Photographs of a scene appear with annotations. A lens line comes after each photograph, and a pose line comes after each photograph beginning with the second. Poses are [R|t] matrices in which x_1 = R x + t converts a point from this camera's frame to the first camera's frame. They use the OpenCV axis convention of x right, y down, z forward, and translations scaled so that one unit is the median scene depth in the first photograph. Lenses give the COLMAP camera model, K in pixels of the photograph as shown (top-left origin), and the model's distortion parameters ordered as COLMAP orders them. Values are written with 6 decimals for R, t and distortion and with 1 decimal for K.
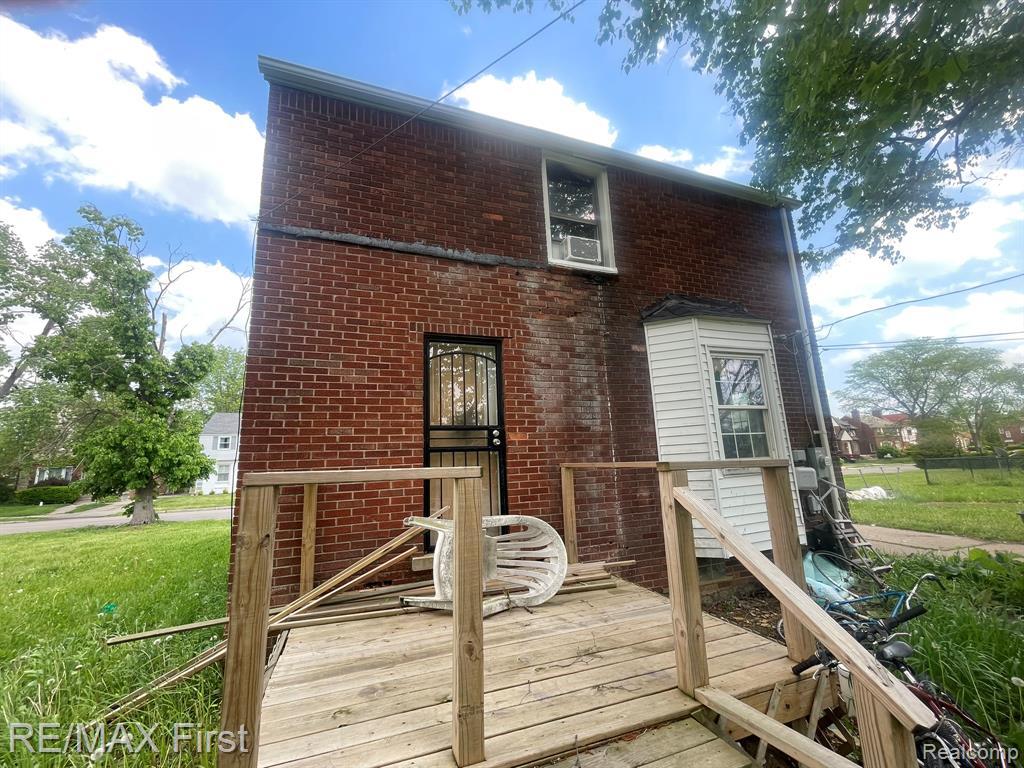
lens RADIAL K [[415.4, 0, 511.5], [0, 415.4, 381.6], [0, 0, 1]] dist [-0.001839, -0.000016]
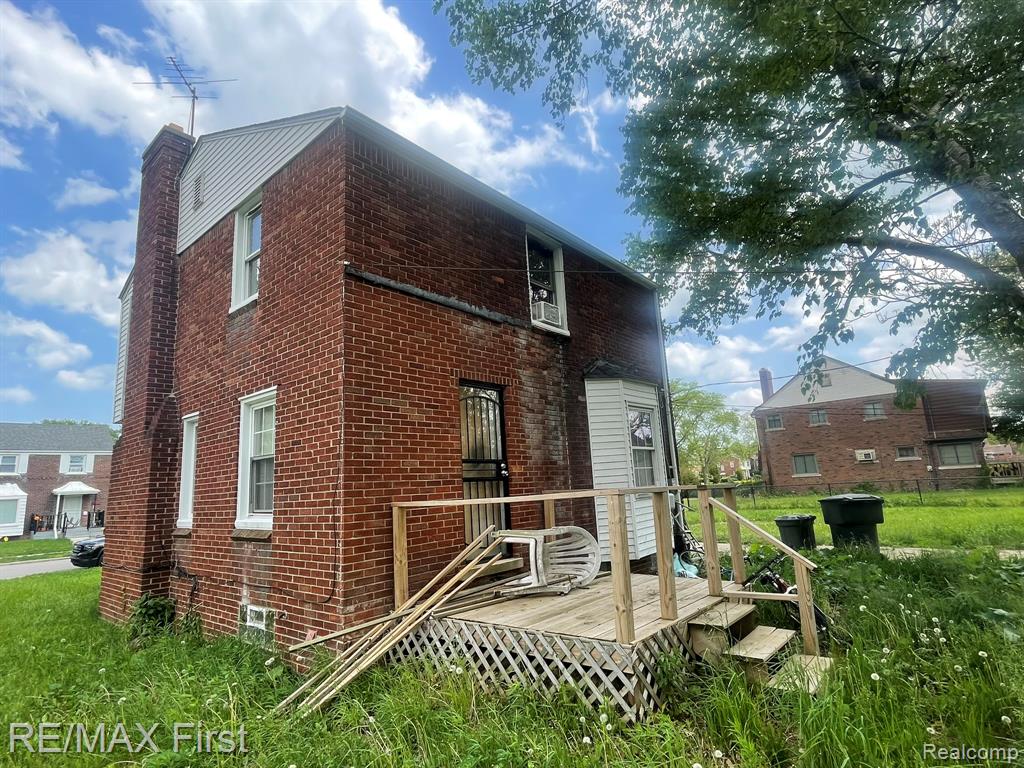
lens RADIAL K [[529.2, 0, 512.0], [0, 529.2, 384.0], [0, 0, 1]] dist [0.000704, 0.000127]
pose [[0.876578, 0.084926, 0.473708, -0.694855], [-0.074429, 0.996387, -0.040903, -0.047112], [-0.475470, 0.000597, 0.879732, -0.328143]]
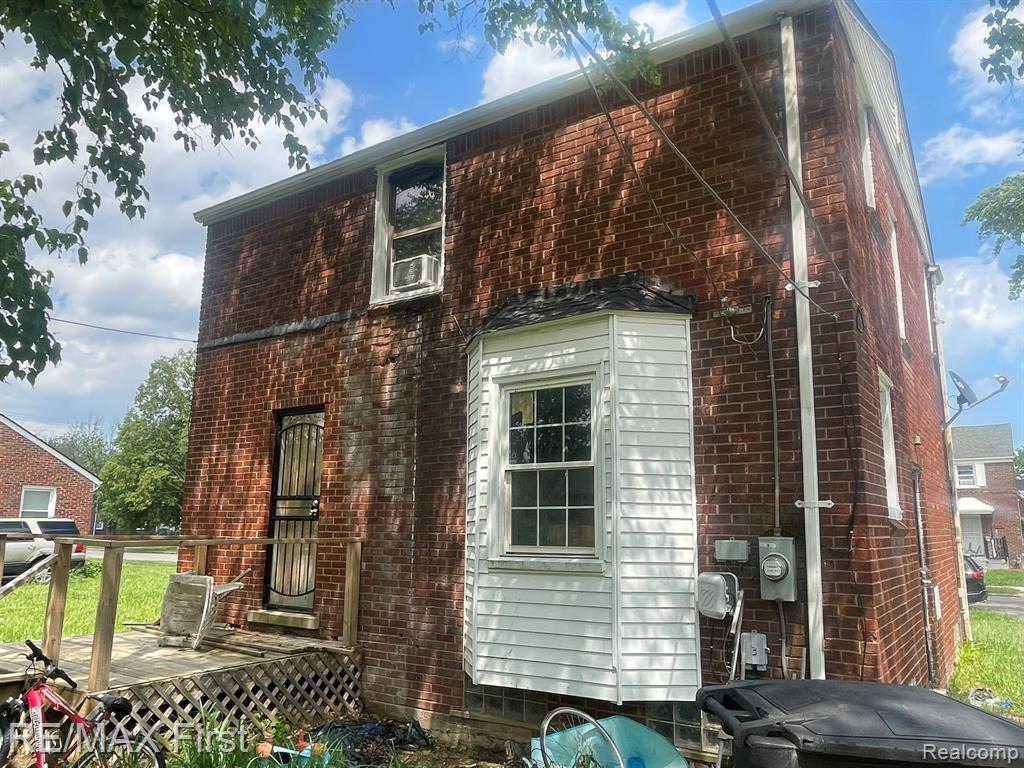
lens RADIAL K [[761.7, 0, 512.0], [0, 761.7, 384.0], [0, 0, 1]] dist [-0.003539, -0.006822]
pose [[0.582142, -0.109119, -0.805732, 1.587172], [0.124433, 0.991237, -0.044339, -0.017731], [0.803509, -0.074448, 0.590619, 0.299453]]
